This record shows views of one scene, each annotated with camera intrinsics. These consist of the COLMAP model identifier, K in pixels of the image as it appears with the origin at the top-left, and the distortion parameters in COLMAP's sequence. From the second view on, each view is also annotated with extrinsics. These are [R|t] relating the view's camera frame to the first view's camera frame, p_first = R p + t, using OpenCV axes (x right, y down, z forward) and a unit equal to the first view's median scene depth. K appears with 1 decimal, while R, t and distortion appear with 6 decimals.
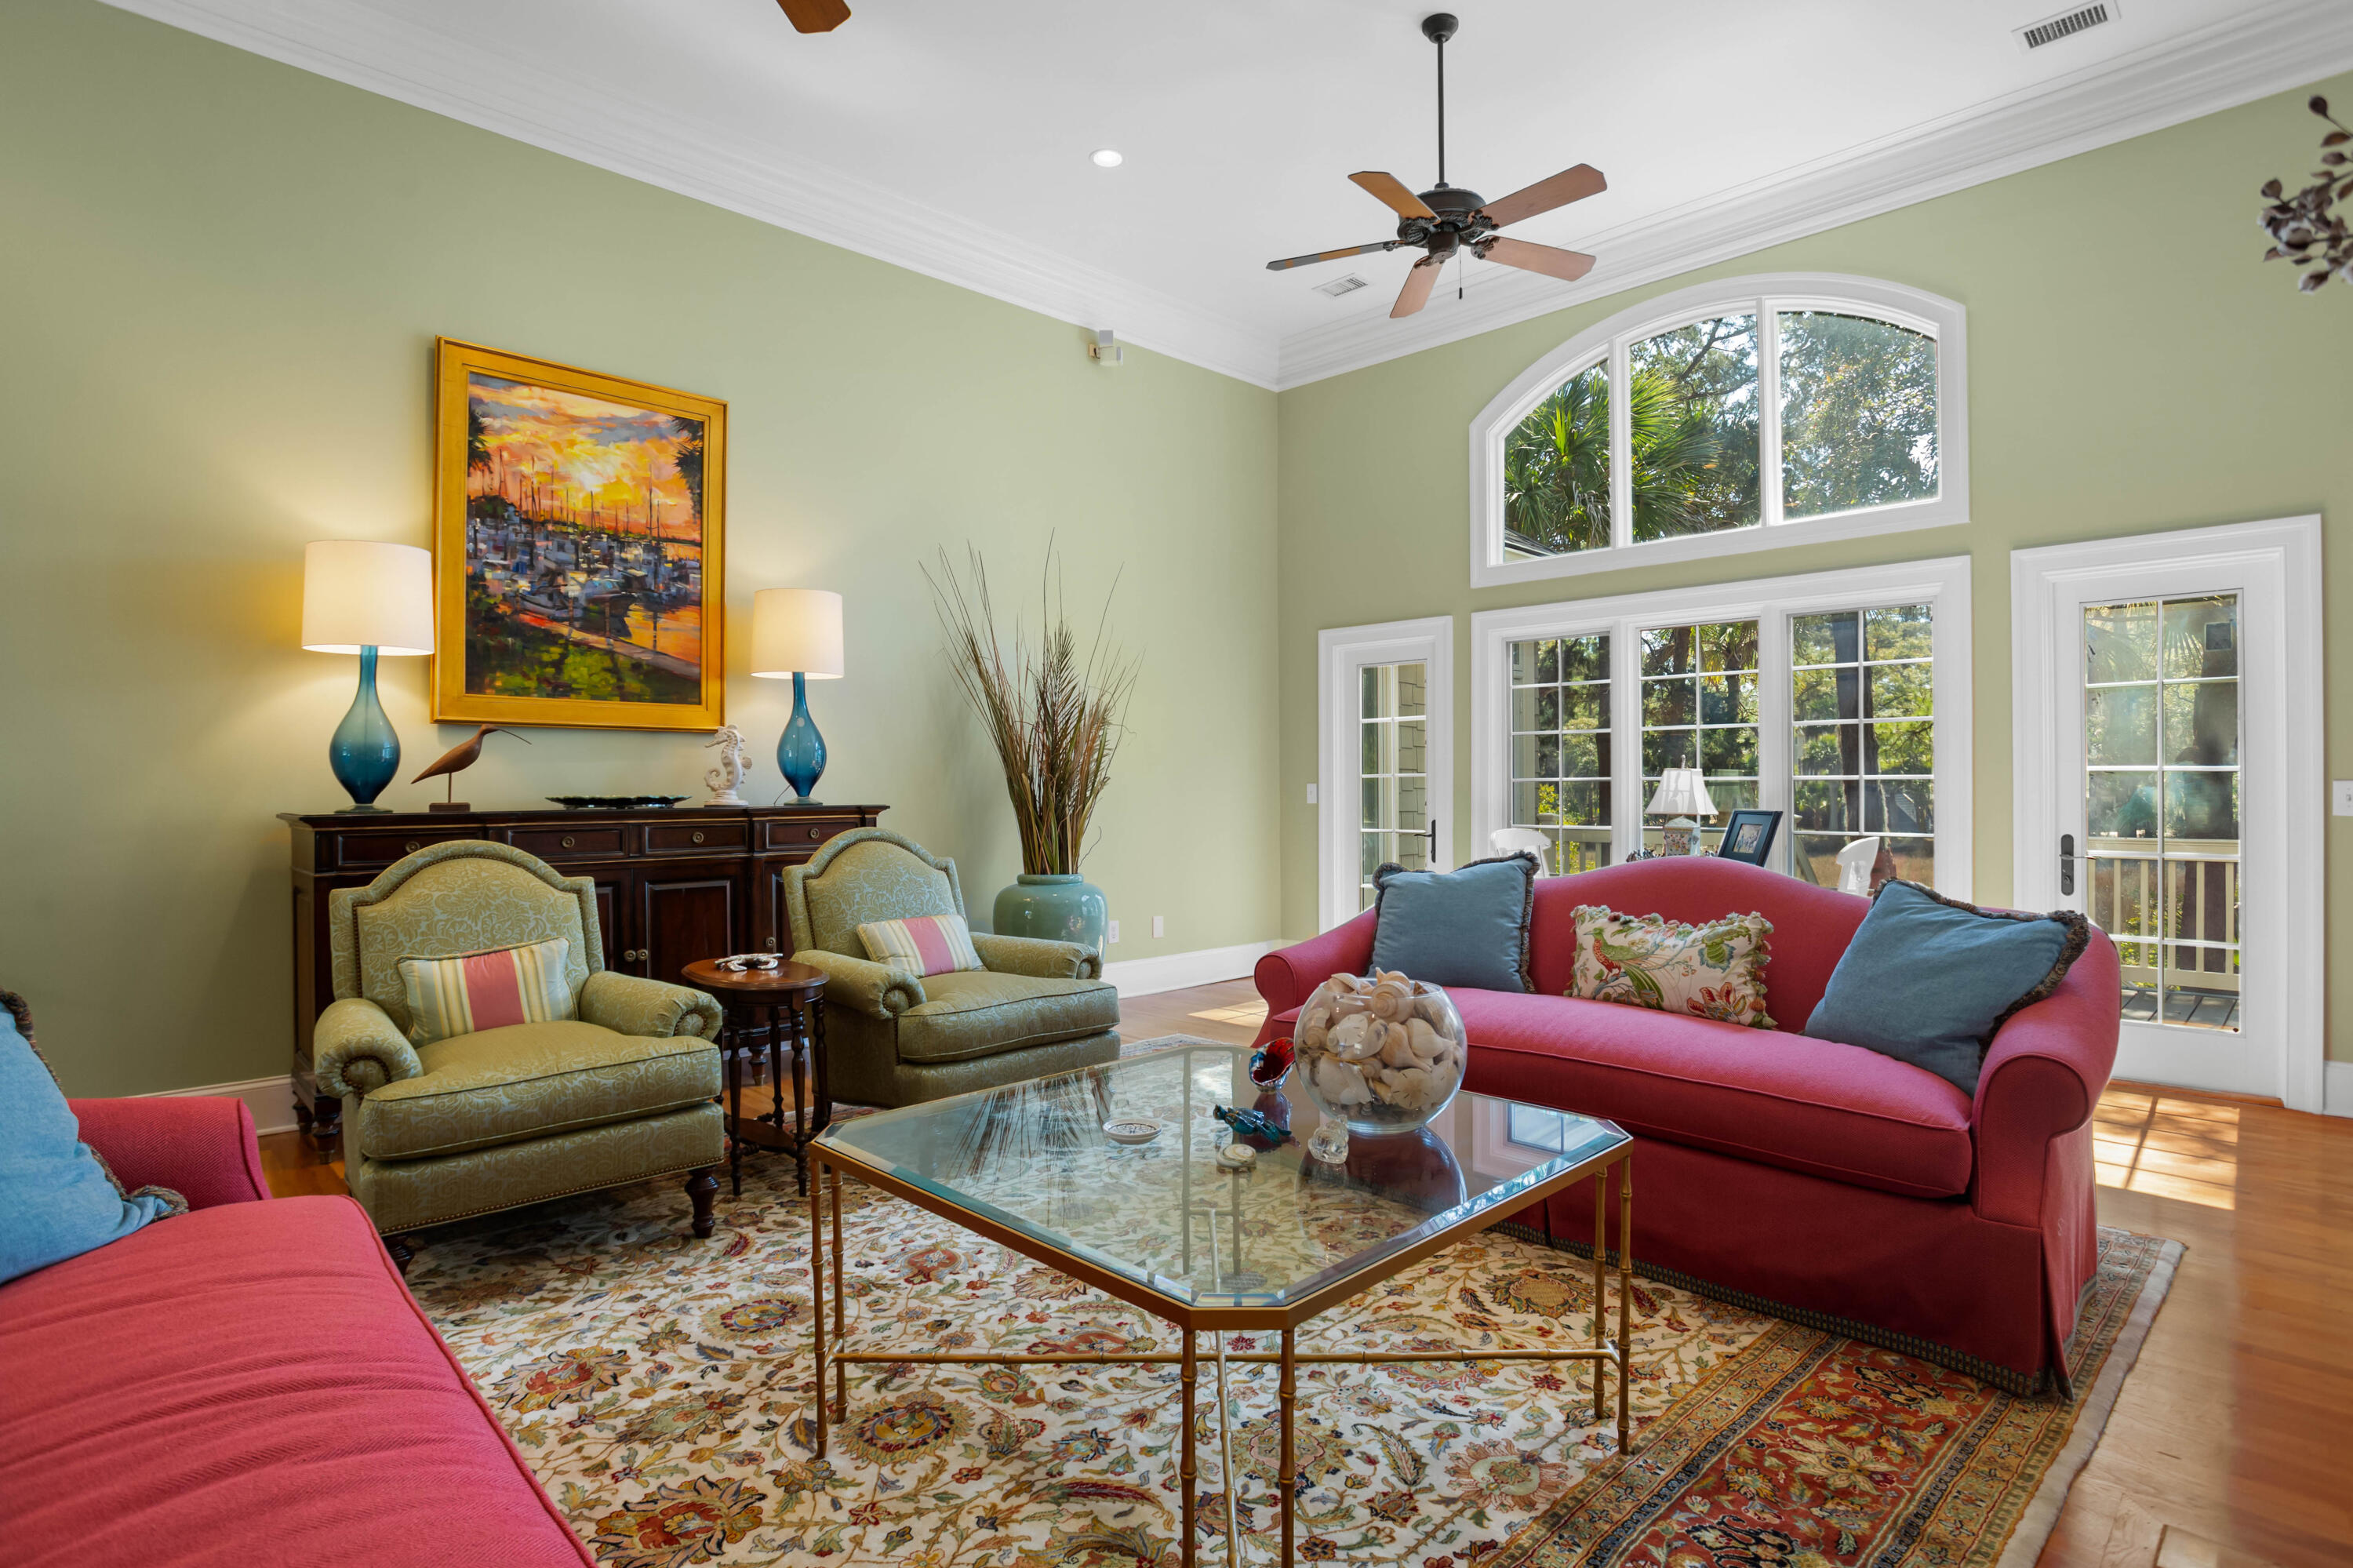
lens RADIAL K [[1208.7, 0, 1185.0], [0, 1208.7, 781.3], [0, 0, 1]] dist [-0.068910, 0.029001]
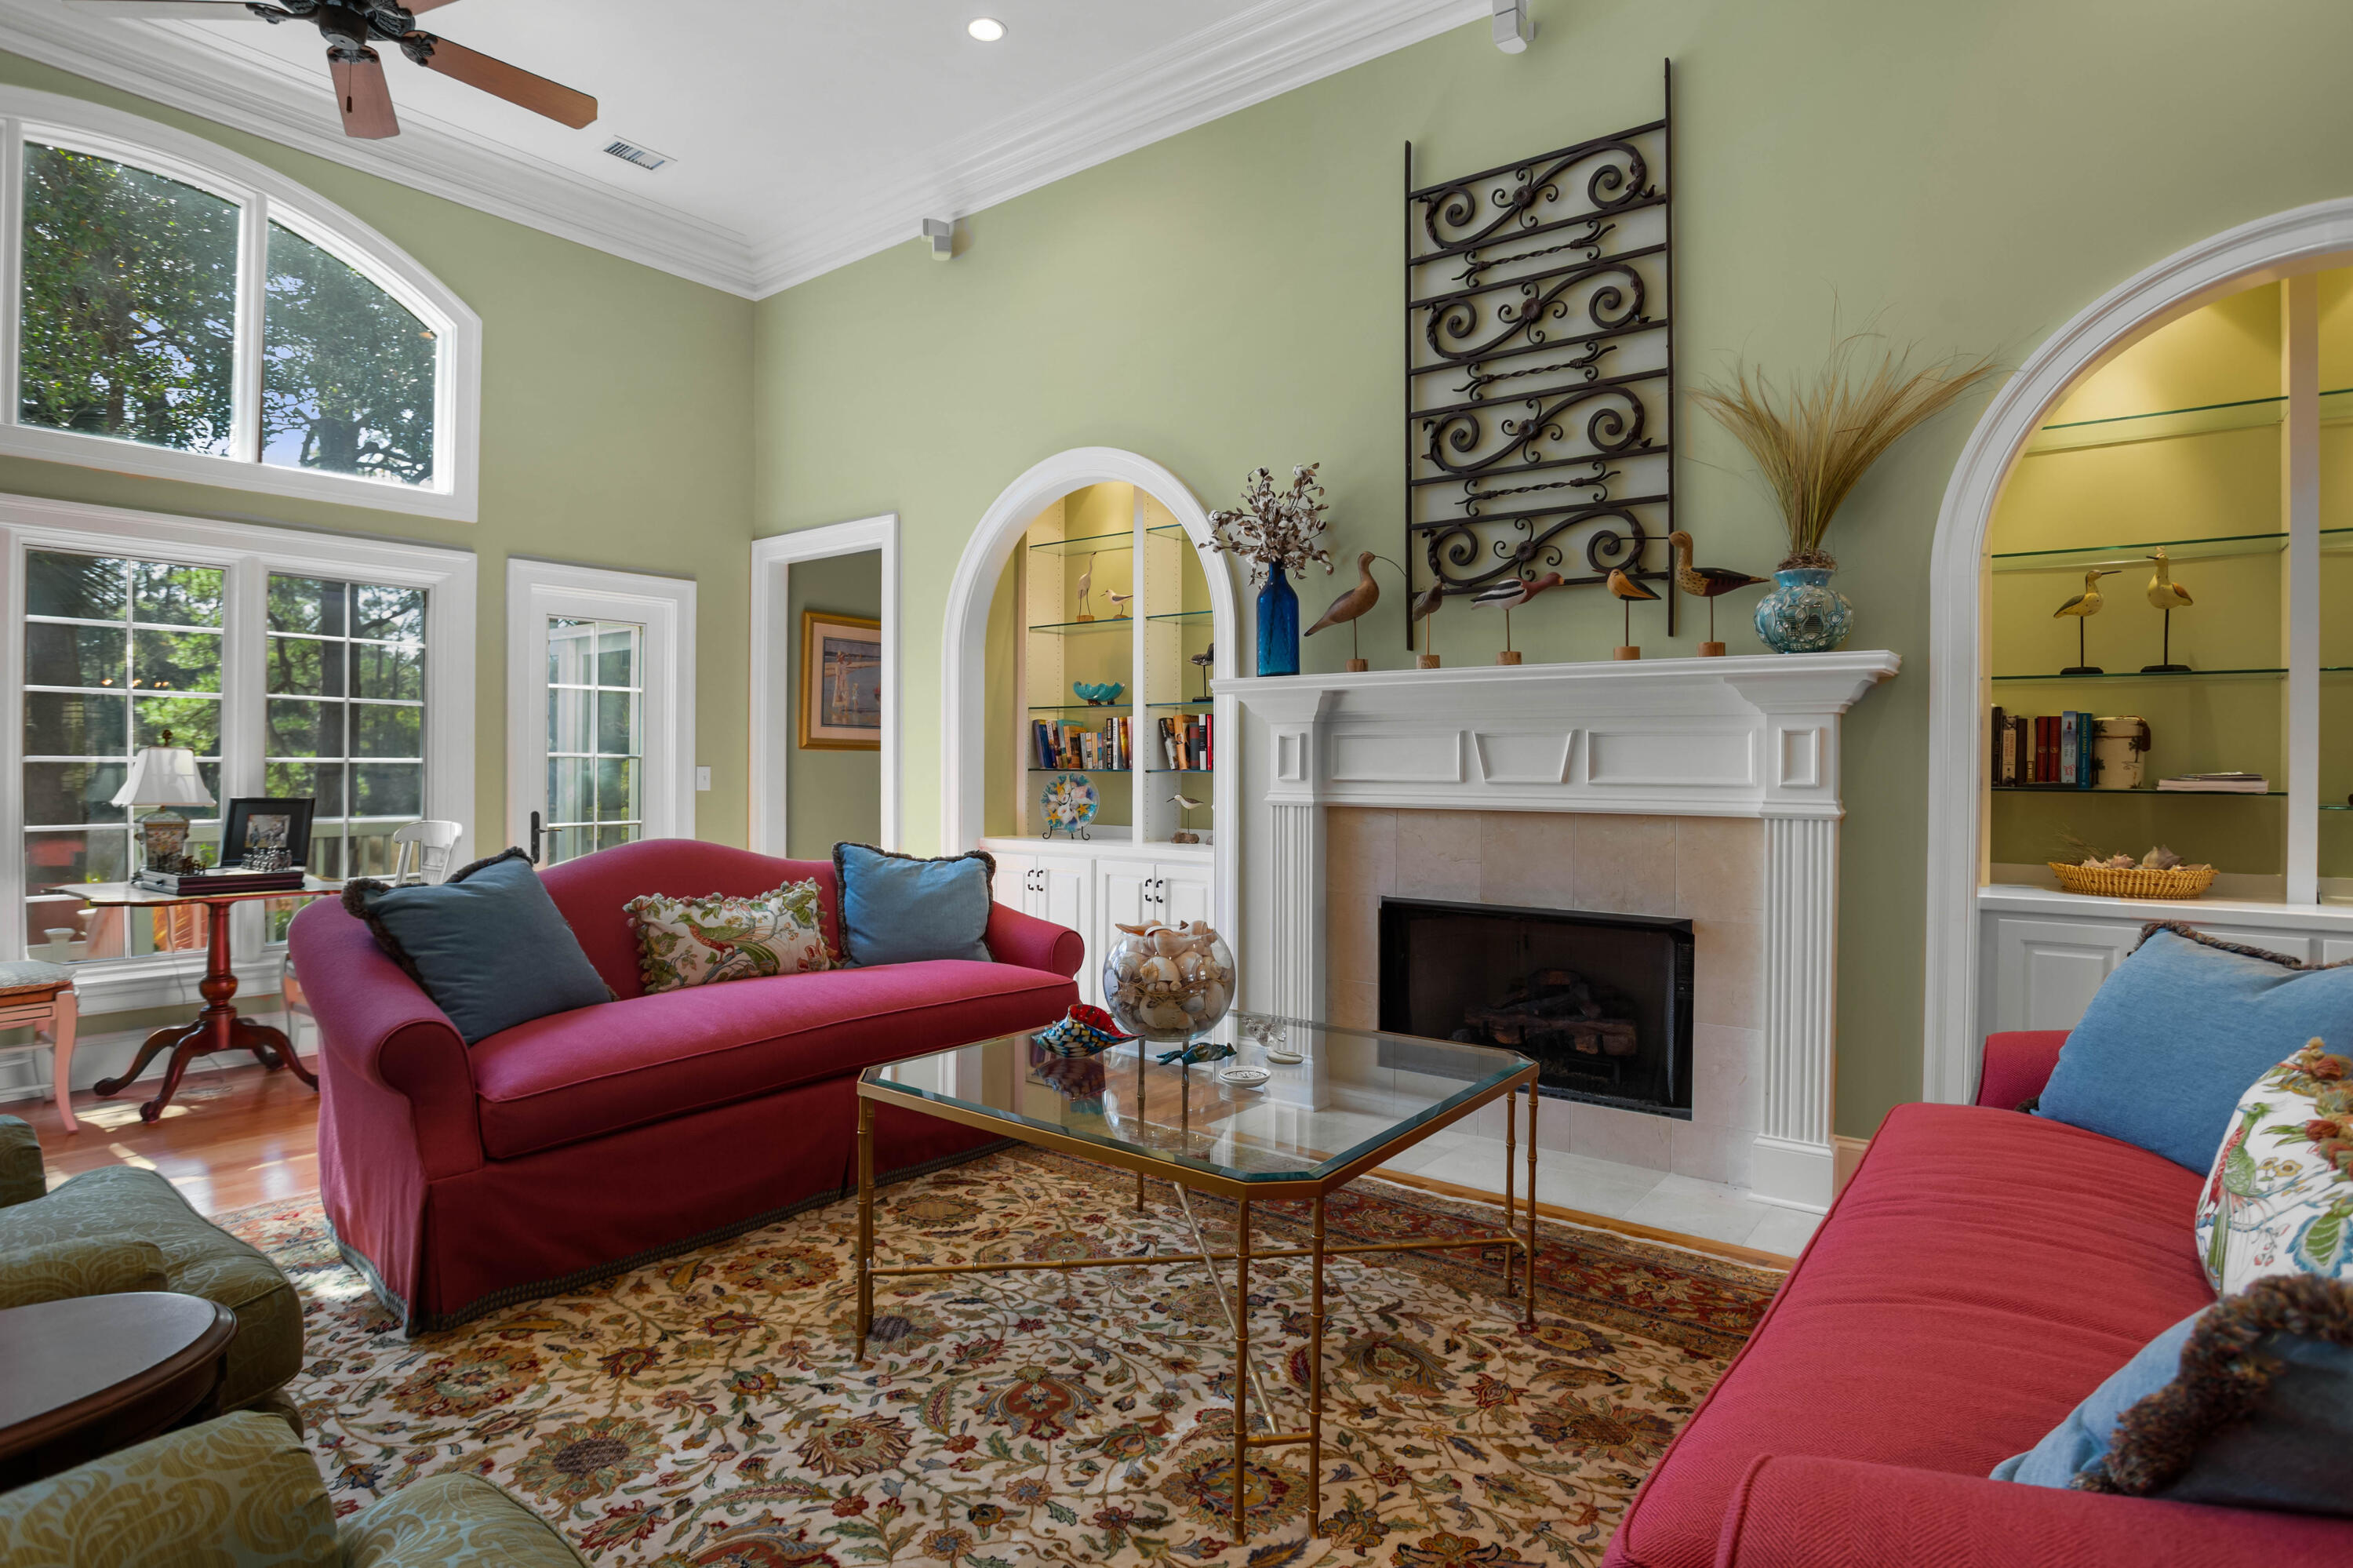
lens RADIAL K [[1208.7, 0, 1185.0], [0, 1208.7, 781.3], [0, 0, 1]] dist [-0.068910, 0.029001]
pose [[-0.155778, -0.010961, 0.987731, -0.572439], [-0.010249, 0.999903, 0.009480, -0.001696], [-0.987739, -0.008647, -0.155875, 0.606791]]
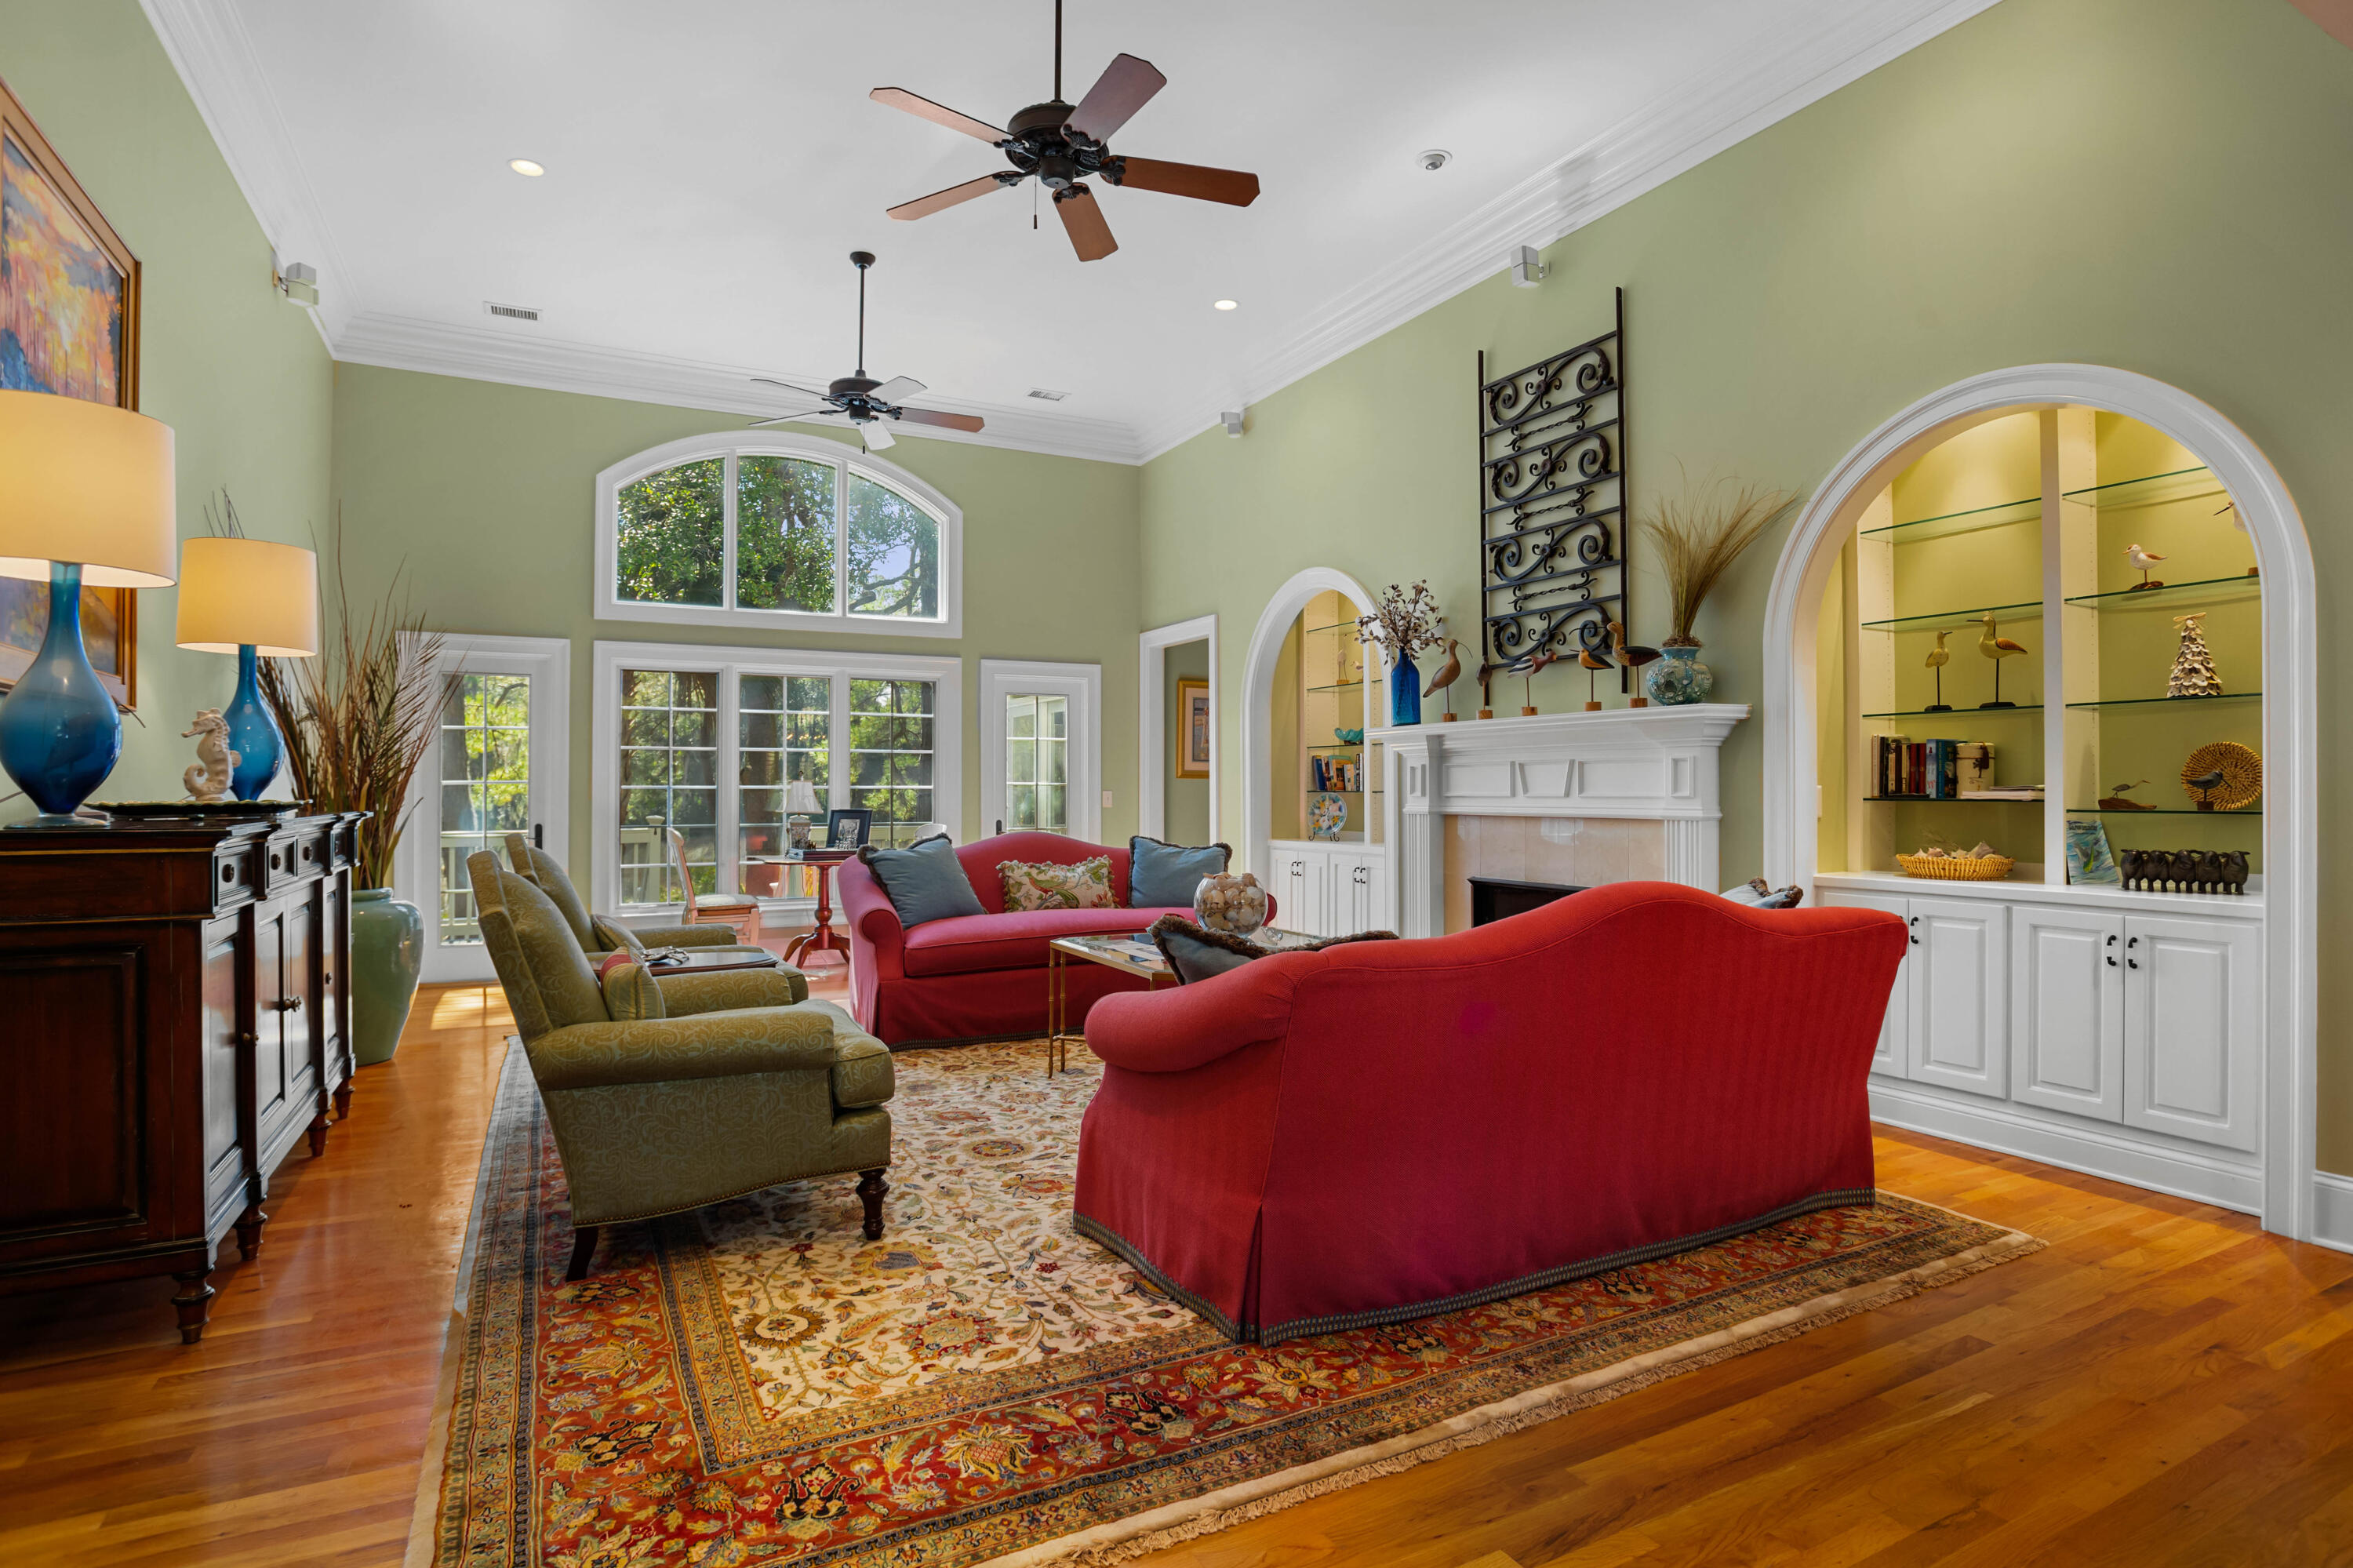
lens RADIAL K [[1208.7, 0, 1185.0], [0, 1208.7, 781.3], [0, 0, 1]] dist [-0.068910, 0.029001]
pose [[0.275615, 0.010139, 0.961215, -1.070943], [-0.005172, 0.999946, -0.009065, 0.002292], [-0.961254, -0.002473, 0.275653, 0.230036]]
